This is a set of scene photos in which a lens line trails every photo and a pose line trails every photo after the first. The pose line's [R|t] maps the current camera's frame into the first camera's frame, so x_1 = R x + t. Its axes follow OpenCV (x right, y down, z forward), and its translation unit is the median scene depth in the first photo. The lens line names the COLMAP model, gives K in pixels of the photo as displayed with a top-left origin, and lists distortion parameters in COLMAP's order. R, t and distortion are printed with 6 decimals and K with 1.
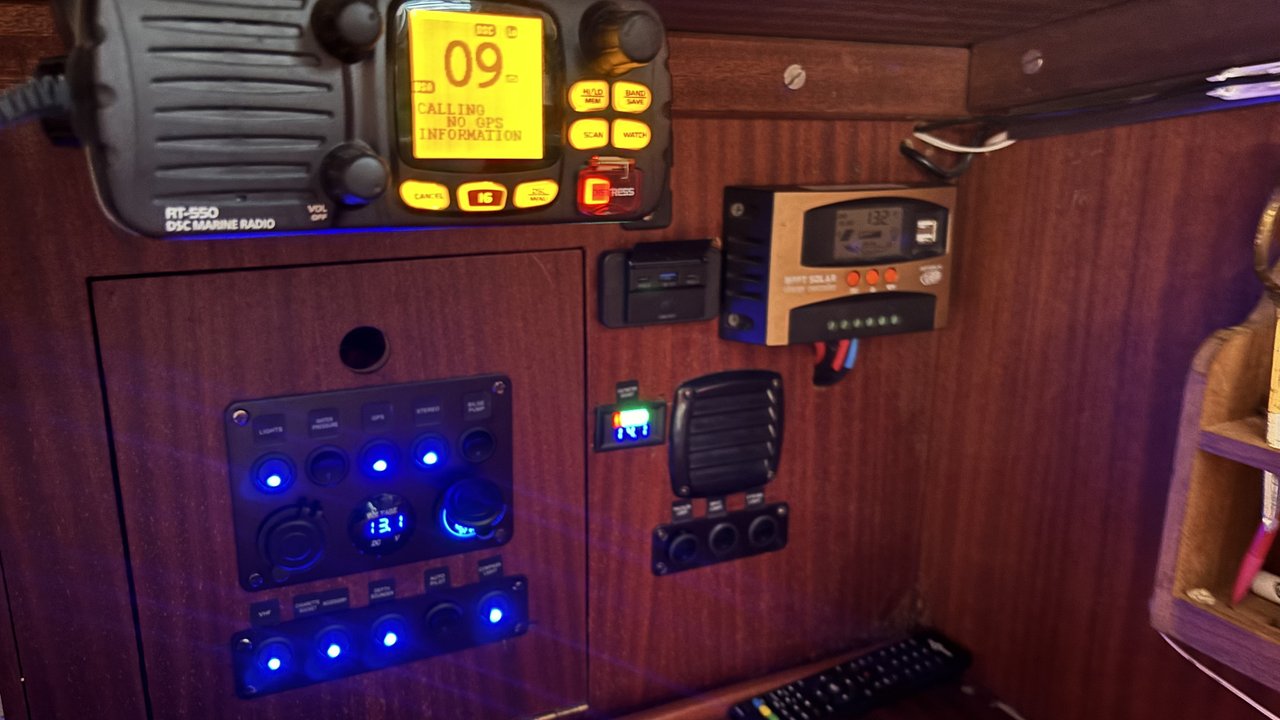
lens RADIAL K [[961.8, 0, 640.0], [0, 961.8, 360.0], [0, 0, 1]] dist [0.048944, -0.070312]
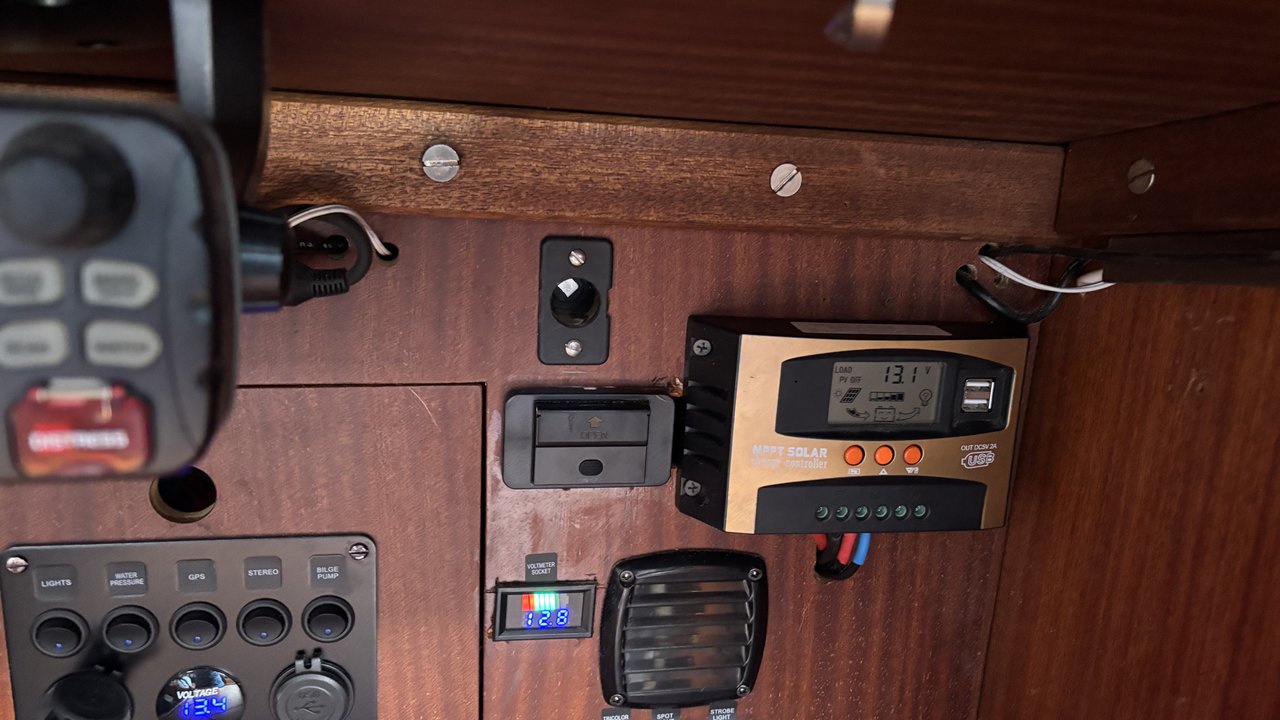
lens RADIAL K [[961.8, 0, 640.0], [0, 961.8, 360.0], [0, 0, 1]] dist [0.048944, -0.070312]
pose [[0.973660, 0.096393, -0.206625, 0.209997], [-0.103136, 0.994422, -0.022087, -0.124926], [0.203344, 0.042816, 0.978171, 0.254753]]
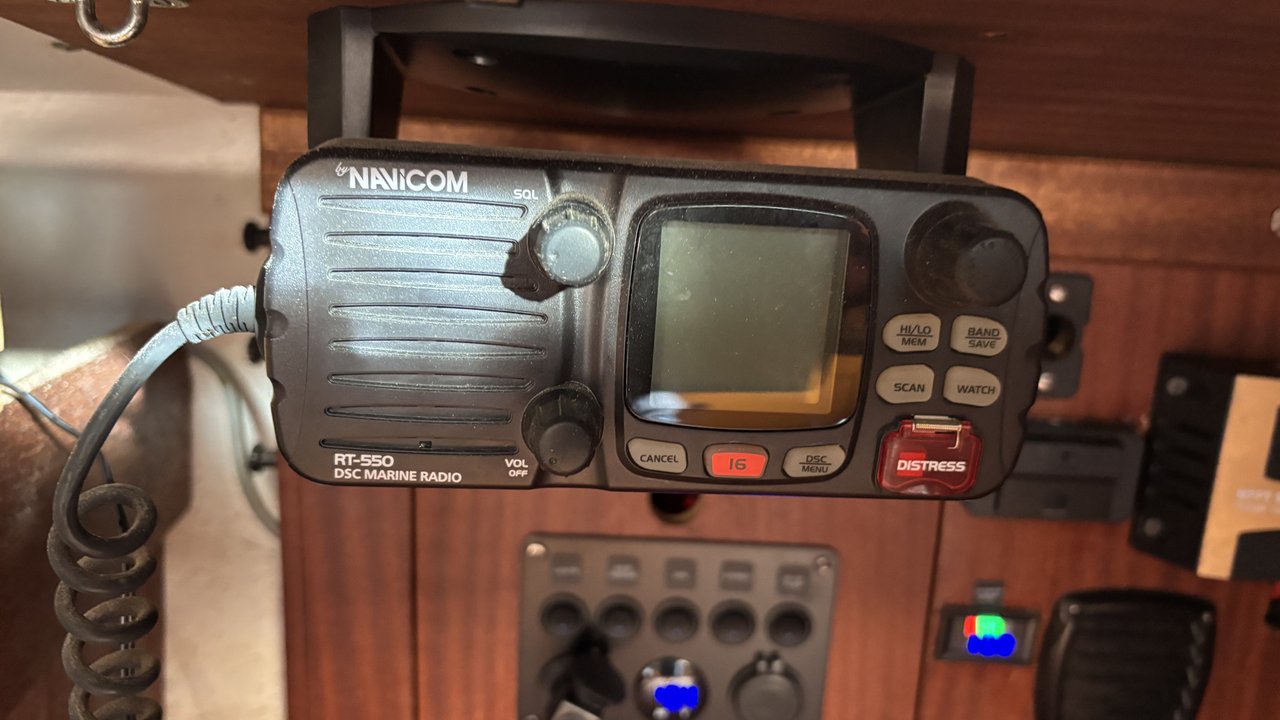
lens RADIAL K [[985.7, 0, 640.0], [0, 985.7, 360.0], [0, 0, 1]] dist [-0.009185, -0.008408]
pose [[0.905267, 0.128983, -0.404790, 0.029635], [-0.145373, 0.989328, -0.009870, -0.108563], [0.399197, 0.067781, 0.914356, 0.138144]]
